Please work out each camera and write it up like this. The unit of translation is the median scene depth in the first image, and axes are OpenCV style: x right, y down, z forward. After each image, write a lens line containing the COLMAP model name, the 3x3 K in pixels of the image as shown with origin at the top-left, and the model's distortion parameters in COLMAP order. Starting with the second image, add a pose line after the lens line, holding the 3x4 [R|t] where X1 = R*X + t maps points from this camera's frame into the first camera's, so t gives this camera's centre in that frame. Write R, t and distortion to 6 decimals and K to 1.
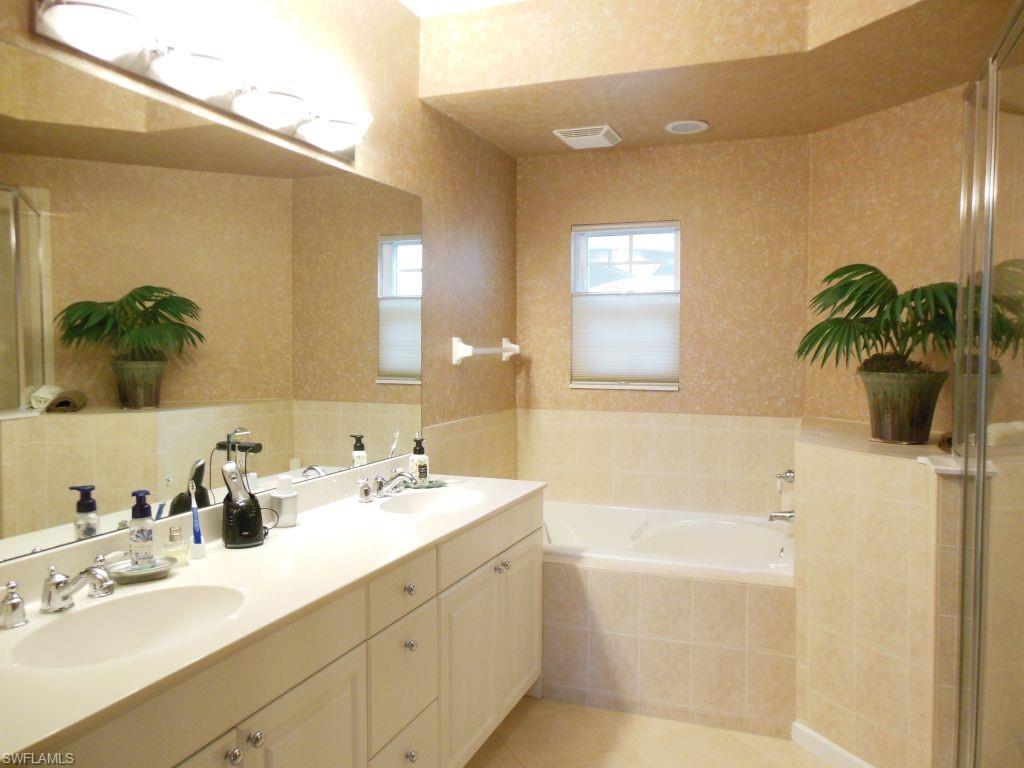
lens RADIAL K [[781.3, 0, 511.0], [0, 781.3, 377.9], [0, 0, 1]] dist [-0.079215, 0.139831]
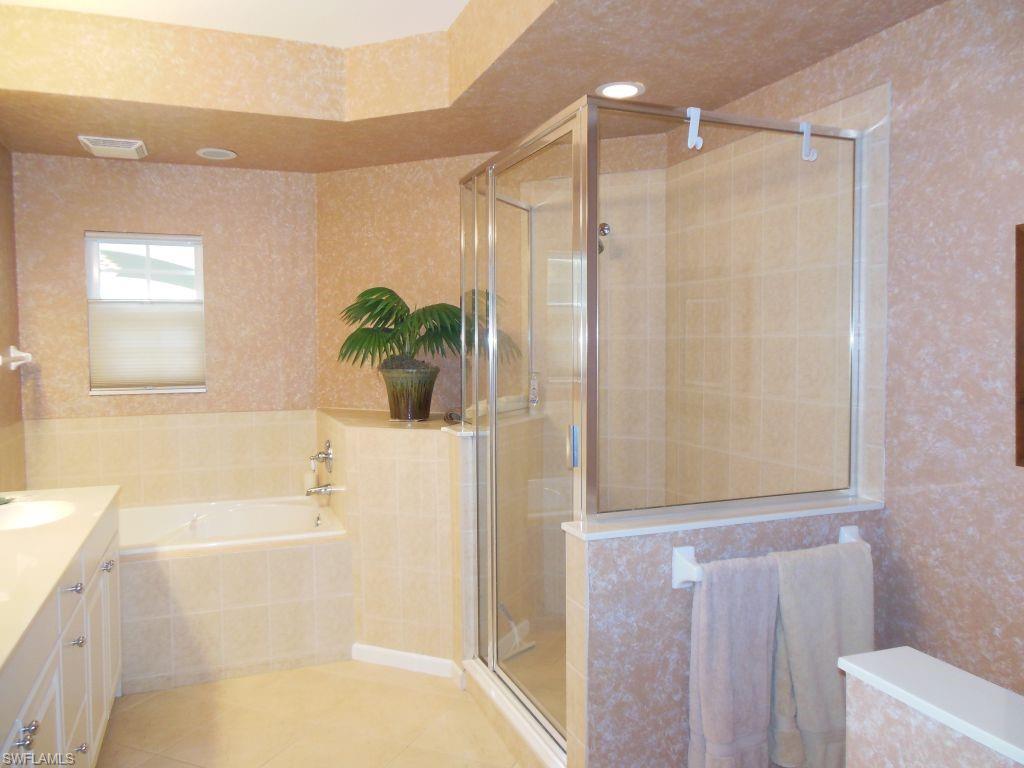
lens RADIAL K [[781.3, 0, 511.0], [0, 781.3, 377.9], [0, 0, 1]] dist [-0.079215, 0.139831]
pose [[0.741356, -0.039703, 0.669937, -0.203921], [0.038919, 0.999112, 0.016143, -0.004668], [-0.669983, 0.014105, 0.742243, -0.095070]]
